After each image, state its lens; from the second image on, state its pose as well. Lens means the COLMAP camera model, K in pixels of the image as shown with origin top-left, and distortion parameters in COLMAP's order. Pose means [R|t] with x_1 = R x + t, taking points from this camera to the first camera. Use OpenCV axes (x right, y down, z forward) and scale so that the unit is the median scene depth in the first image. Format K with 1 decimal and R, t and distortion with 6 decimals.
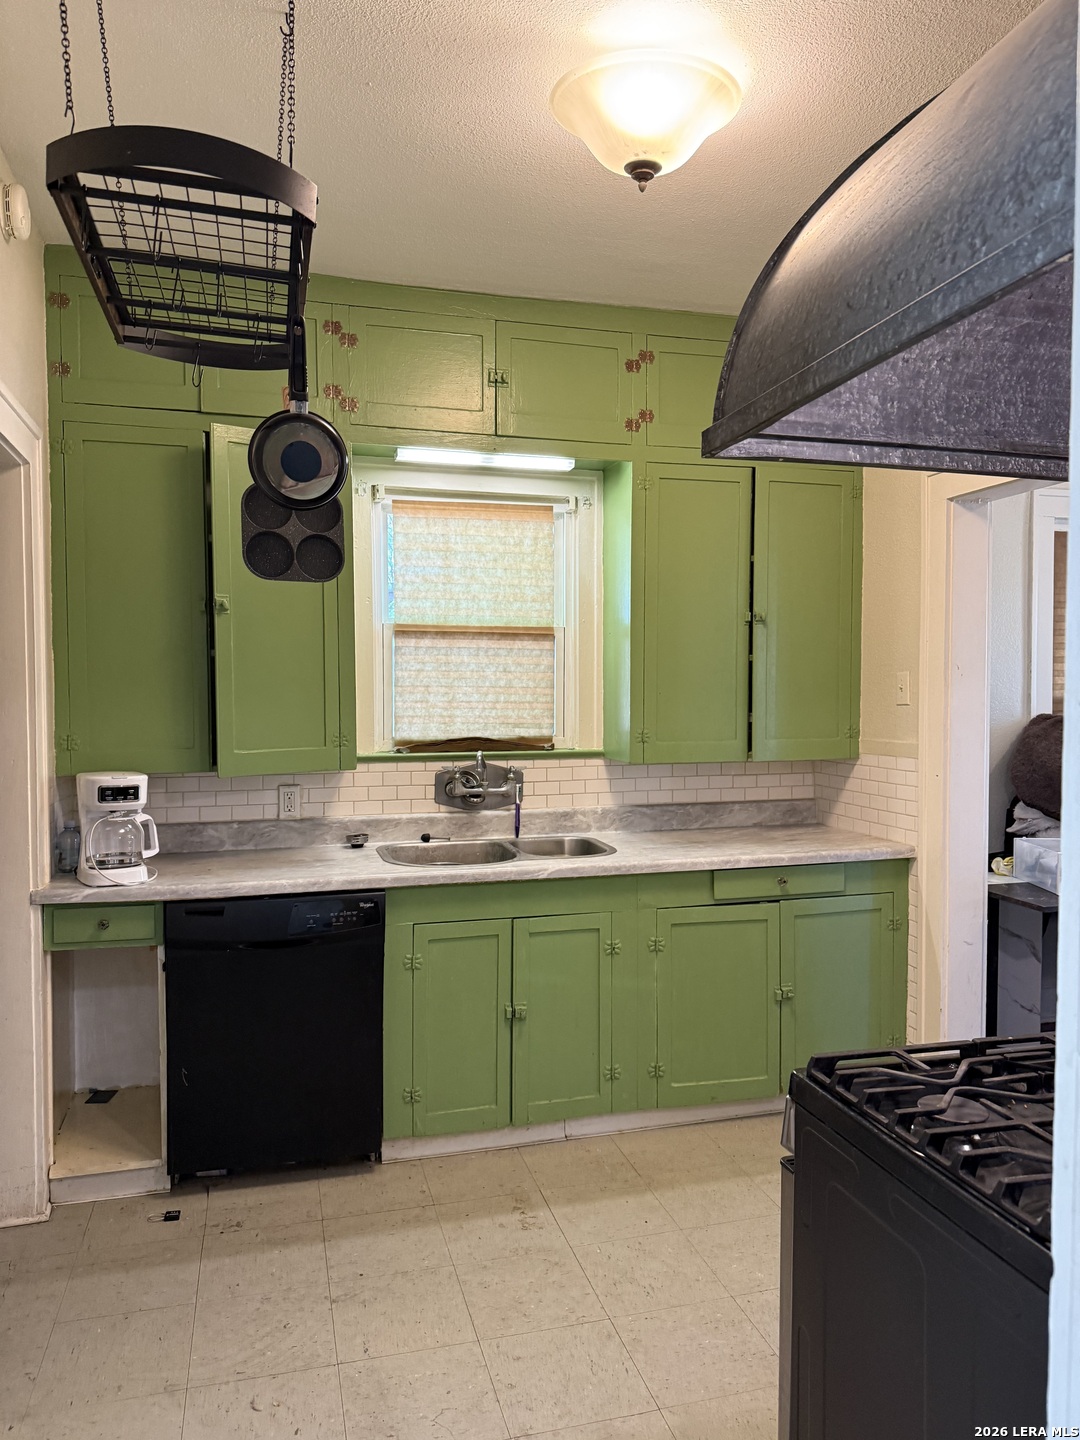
lens RADIAL K [[1002.9, 0, 527.7], [0, 1002.9, 725.1], [0, 0, 1]] dist [0.043590, -0.064409]
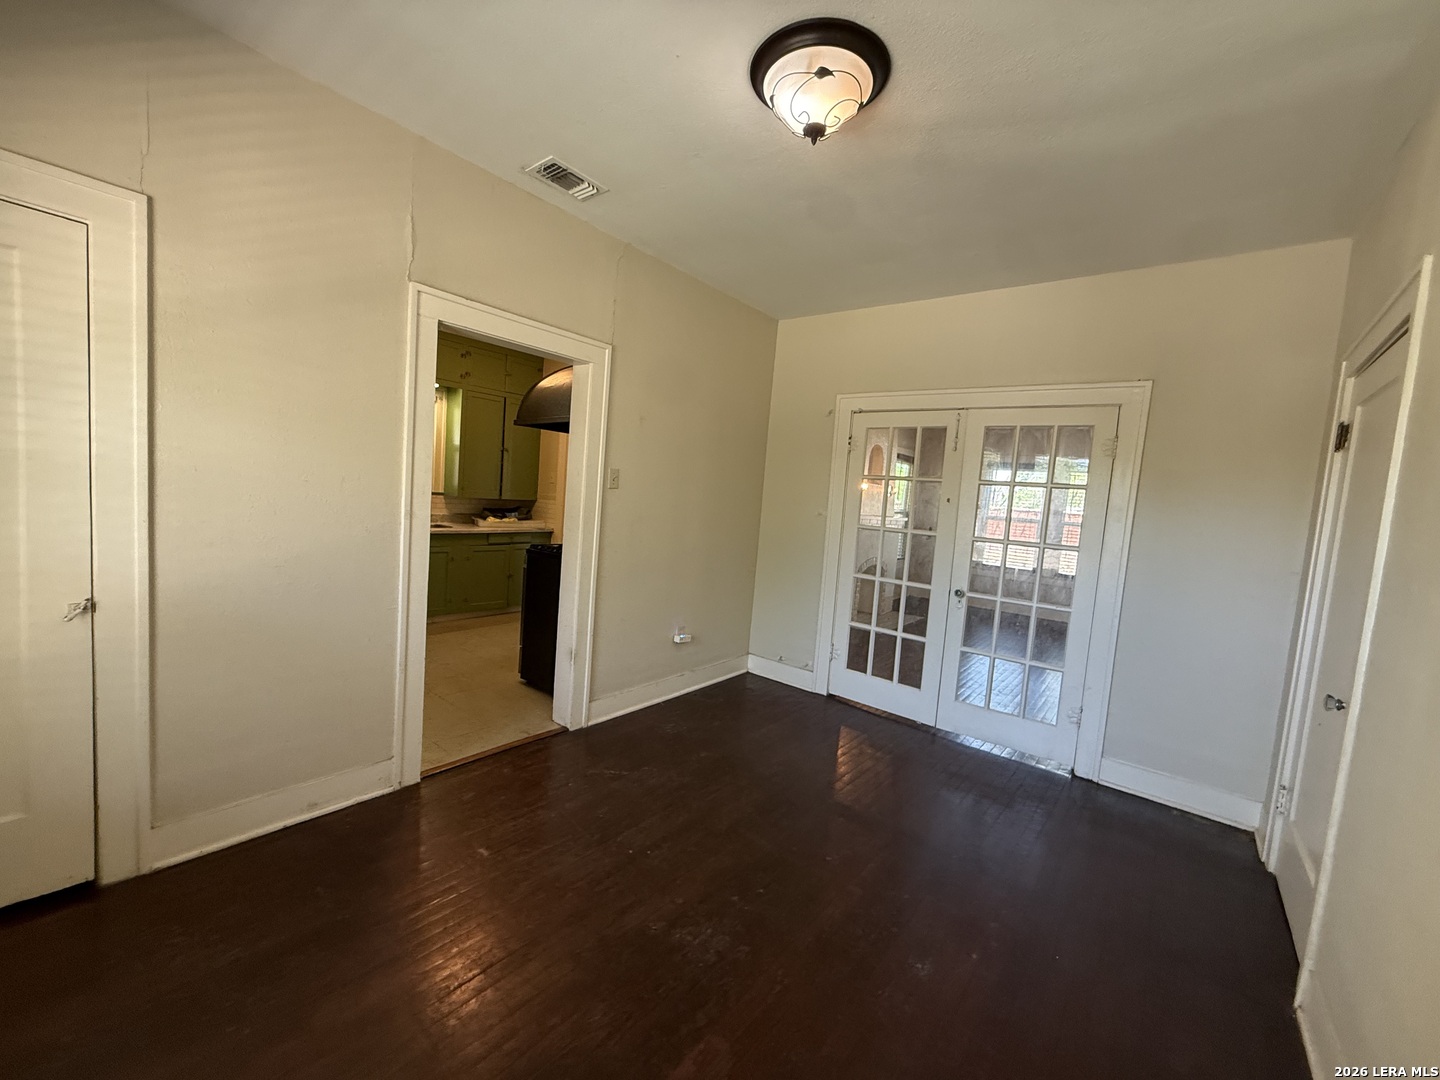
lens RADIAL K [[574.3, 0, 711.8], [0, 574.3, 542.4], [0, 0, 1]] dist [-0.003937, 0.001299]
pose [[0.809900, 0.011742, 0.586451, -0.268223], [-0.052571, 0.997229, 0.052636, 0.044097], [-0.584208, -0.073460, 0.808273, -0.743156]]
